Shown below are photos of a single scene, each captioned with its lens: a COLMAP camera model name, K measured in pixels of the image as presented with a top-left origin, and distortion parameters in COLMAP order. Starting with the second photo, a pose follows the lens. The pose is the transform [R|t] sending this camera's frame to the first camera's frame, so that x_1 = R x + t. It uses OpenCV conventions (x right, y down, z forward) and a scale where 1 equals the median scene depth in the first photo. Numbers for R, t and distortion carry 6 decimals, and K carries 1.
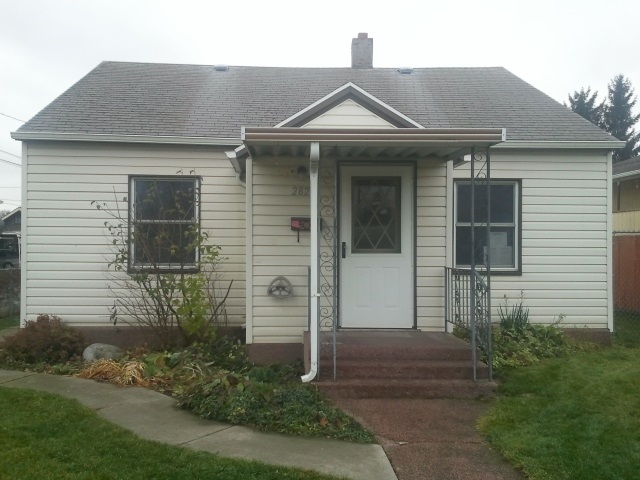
lens RADIAL K [[623.5, 0, 304.9], [0, 623.5, 243.4], [0, 0, 1]] dist [0.155879, -0.370475]
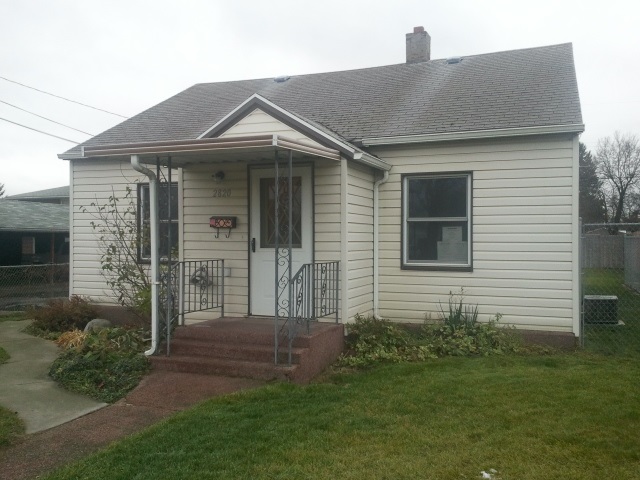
lens RADIAL K [[623.5, 0, 304.9], [0, 623.5, 243.4], [0, 0, 1]] dist [0.155879, -0.370475]
pose [[0.909751, 0.000395, -0.415154, 0.589817], [0.003295, 0.999961, 0.008172, -0.001054], [0.415142, -0.008802, 0.909714, 0.026180]]
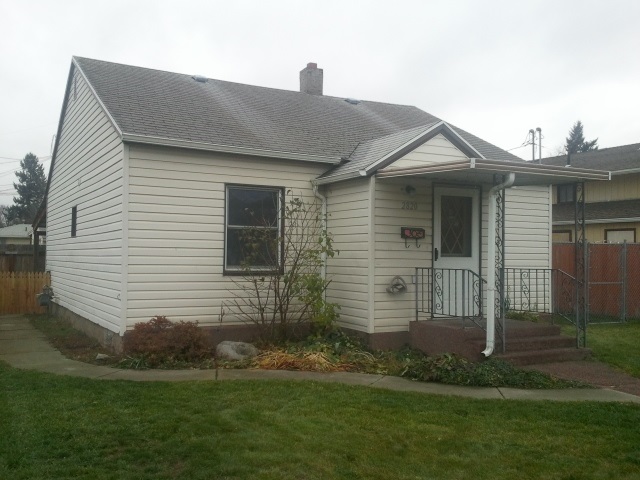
lens RADIAL K [[623.5, 0, 304.9], [0, 623.5, 243.4], [0, 0, 1]] dist [0.155879, -0.370475]
pose [[0.904004, 0.012706, 0.427334, -0.685713], [-0.007909, 0.999884, -0.012997, 0.006663], [-0.427450, 0.008369, 0.904000, -0.014203]]
